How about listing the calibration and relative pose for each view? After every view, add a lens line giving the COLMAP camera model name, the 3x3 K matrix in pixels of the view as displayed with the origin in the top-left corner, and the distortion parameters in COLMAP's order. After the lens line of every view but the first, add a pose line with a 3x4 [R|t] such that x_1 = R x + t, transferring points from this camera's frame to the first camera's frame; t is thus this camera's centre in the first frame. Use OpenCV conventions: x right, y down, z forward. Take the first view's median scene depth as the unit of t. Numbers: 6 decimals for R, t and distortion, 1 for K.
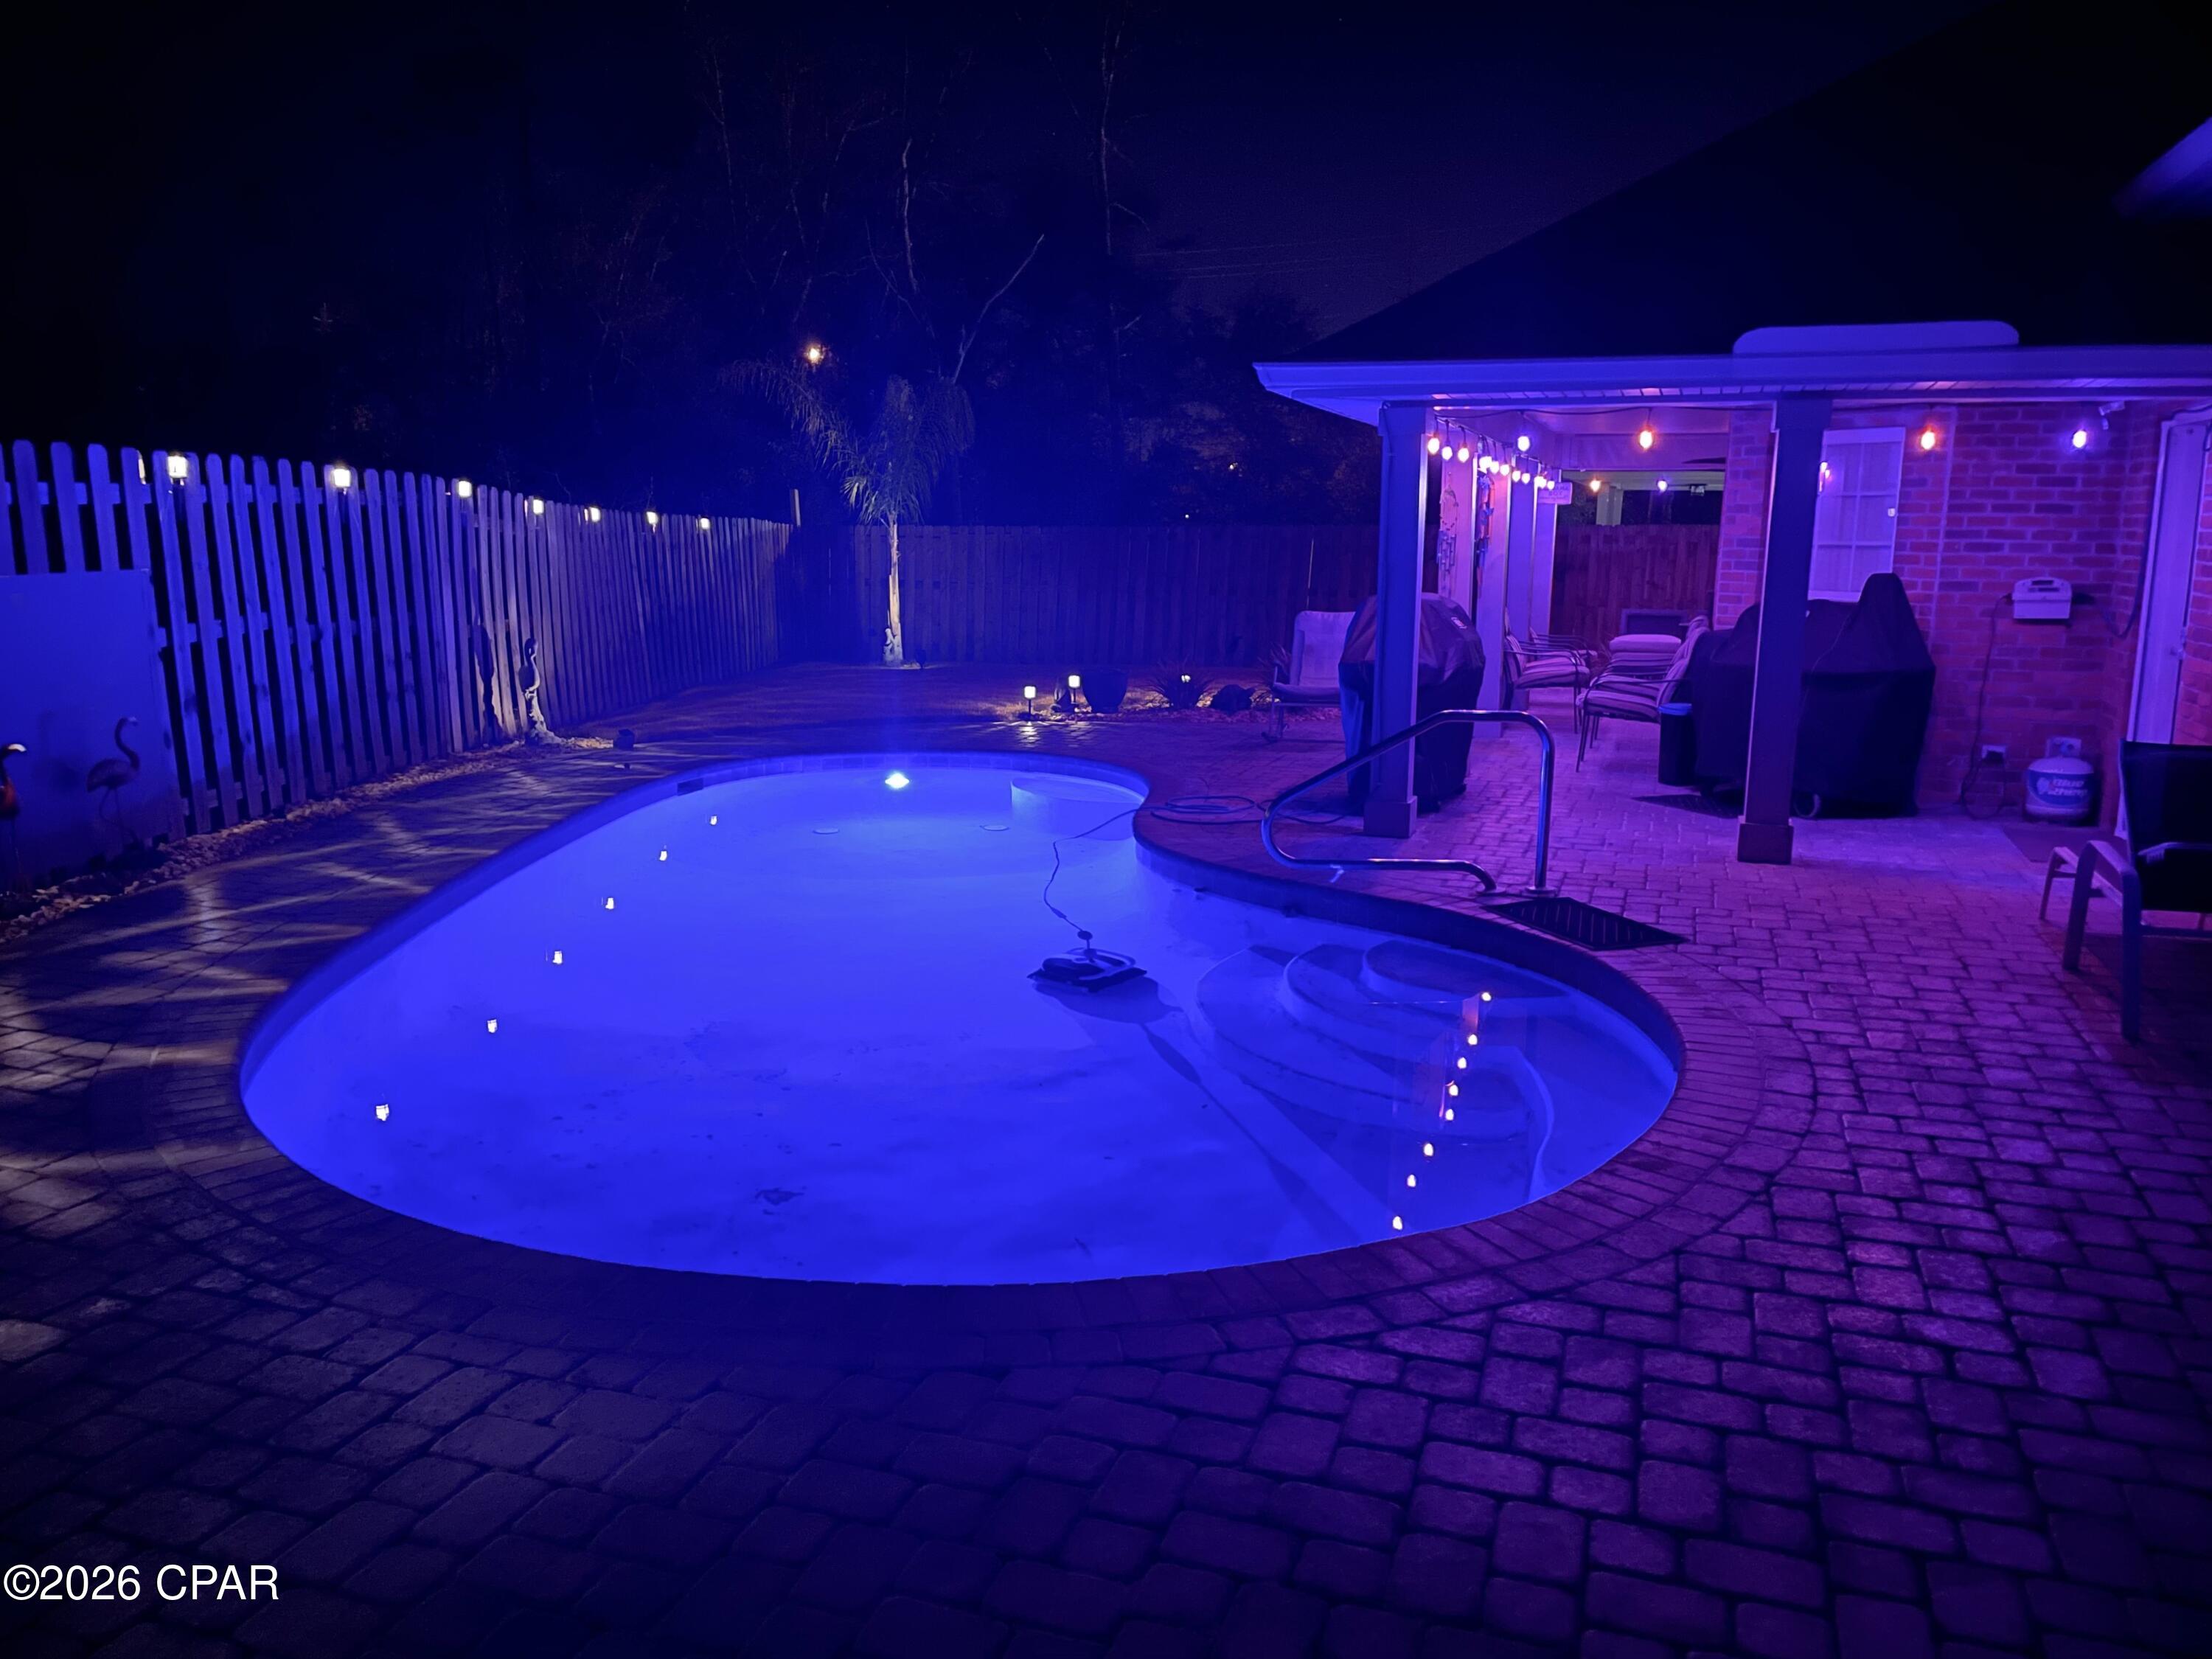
lens RADIAL K [[1620.1, 0, 1107.3], [0, 1620.1, 883.3], [0, 0, 1]] dist [0.000236, -0.009437]
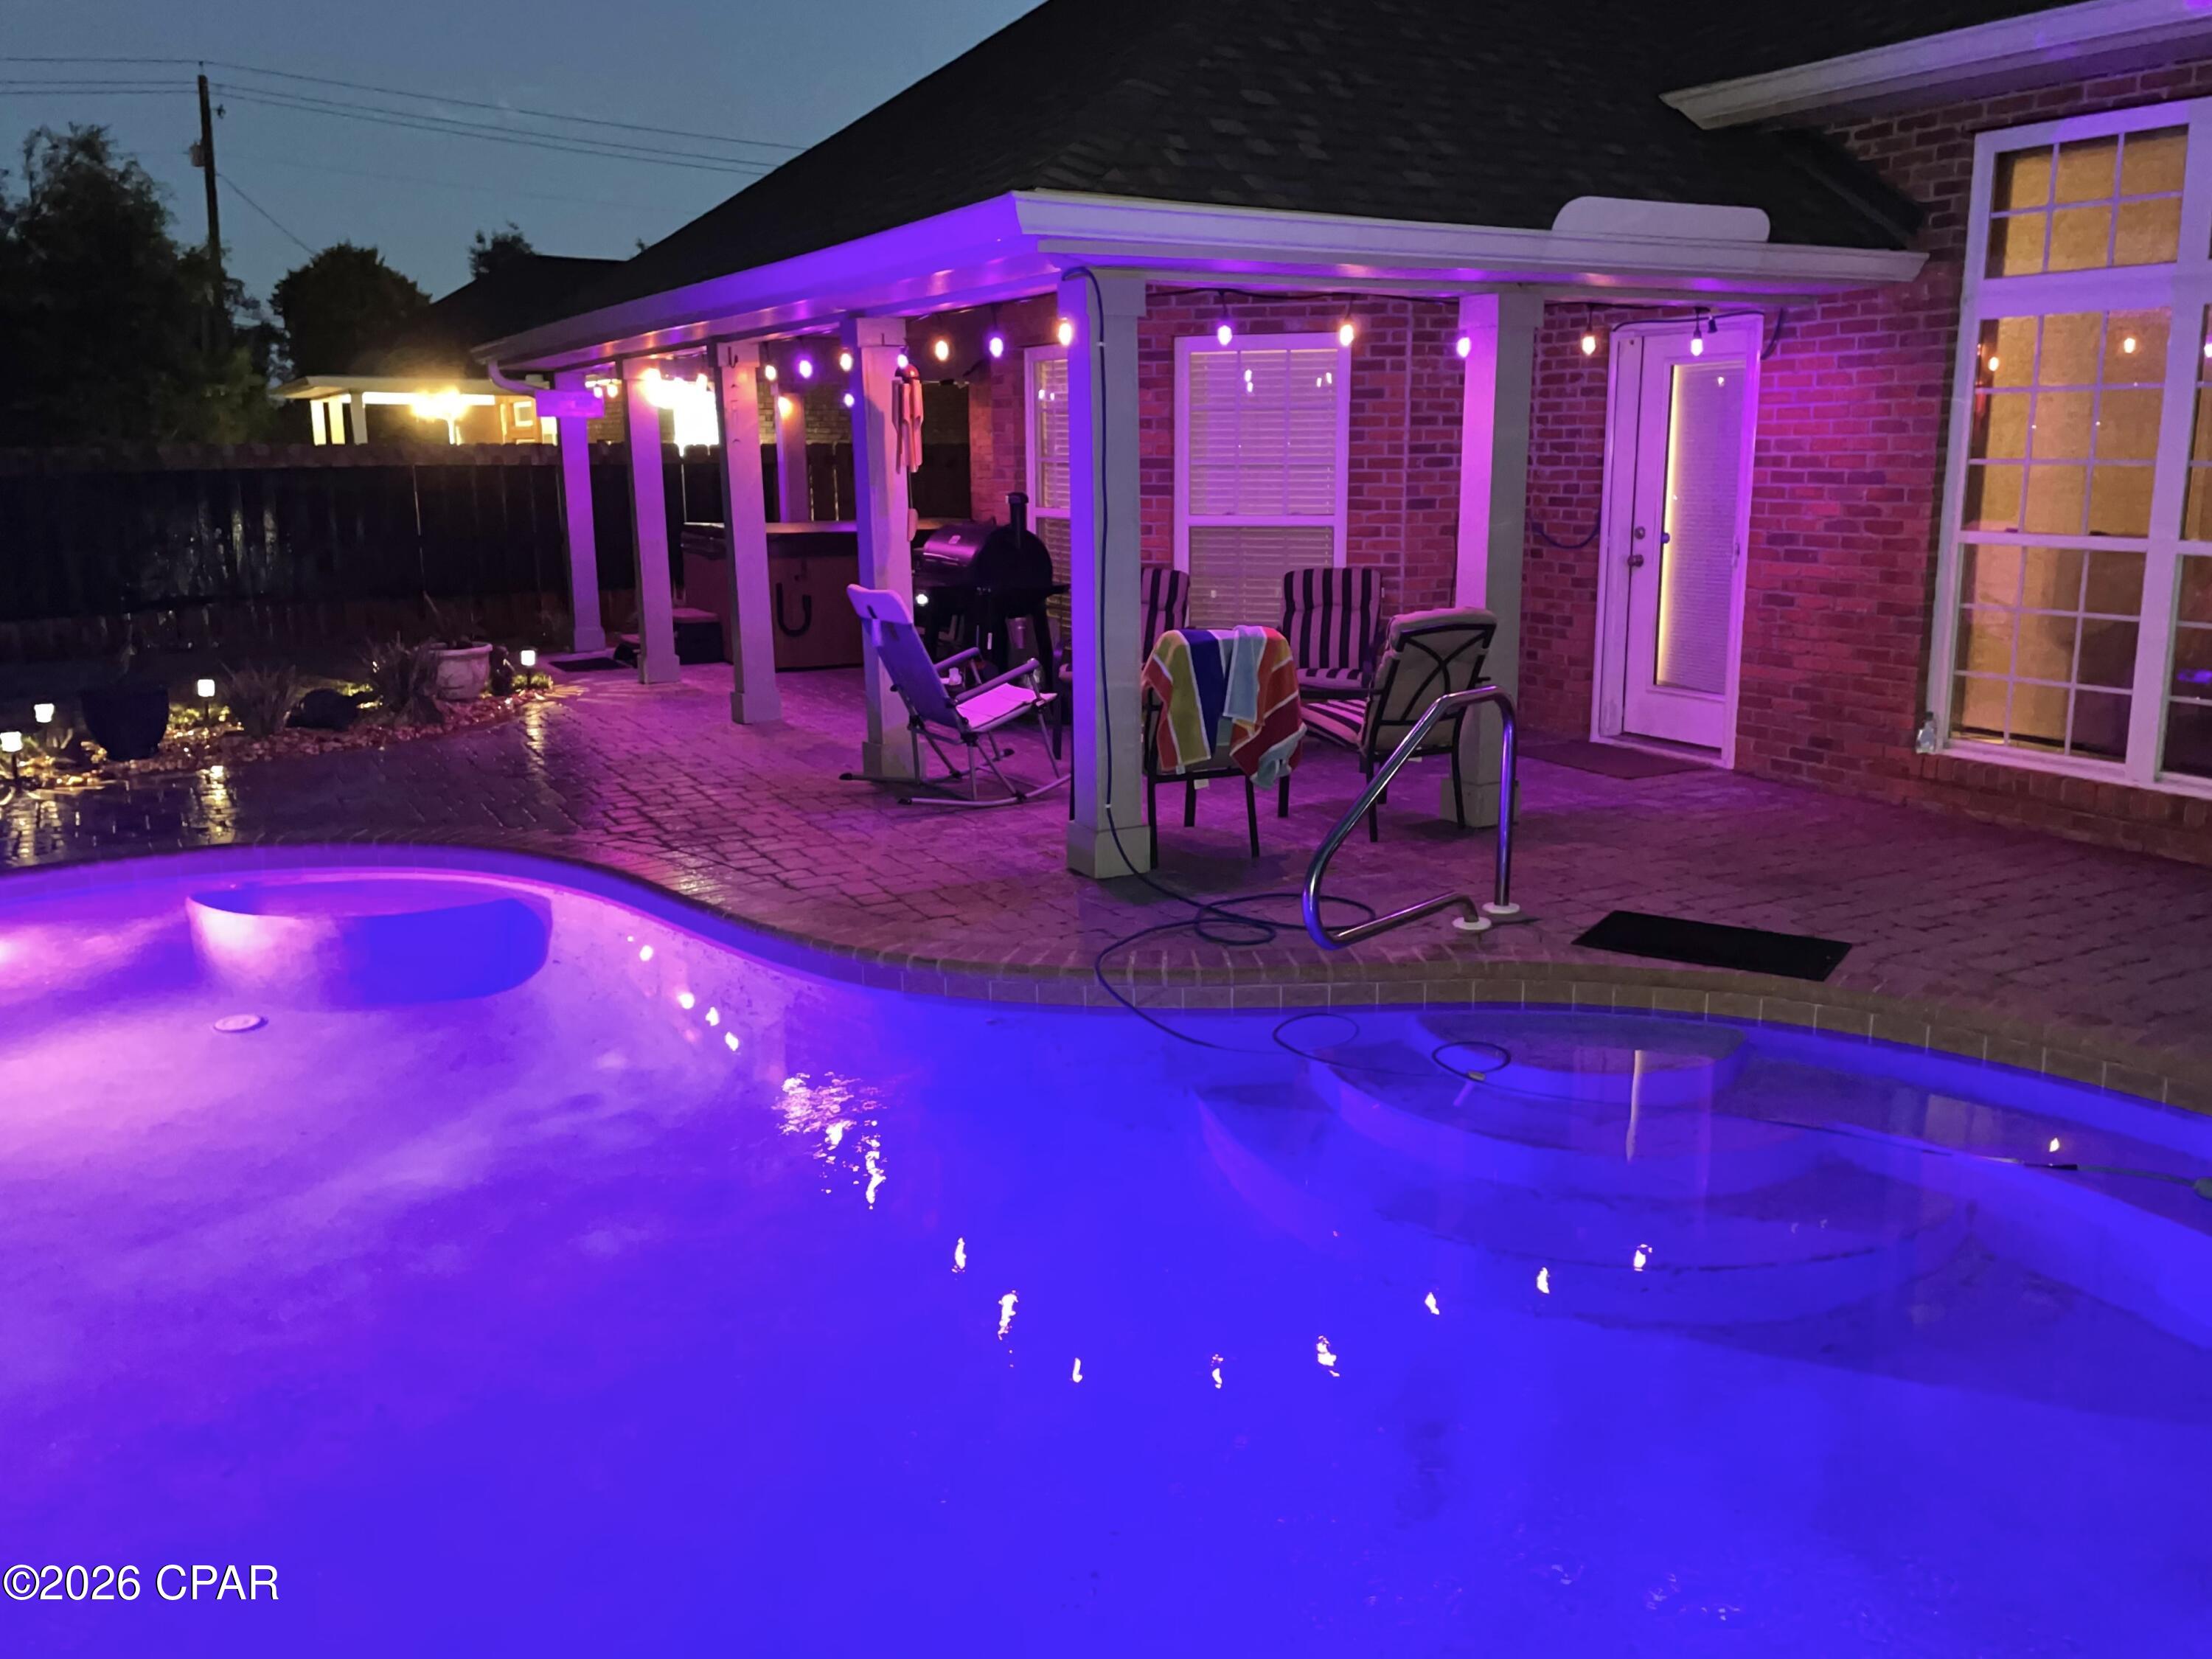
lens RADIAL K [[1722.1, 0, 1106.0], [0, 1722.1, 829.5], [0, 0, 1]] dist [0.012599, 0.001595]
pose [[0.660242, -0.171352, 0.731245, -0.362879], [0.176738, 0.981732, 0.070471, -0.100470], [-0.729962, 0.082711, 0.678465, 0.468029]]
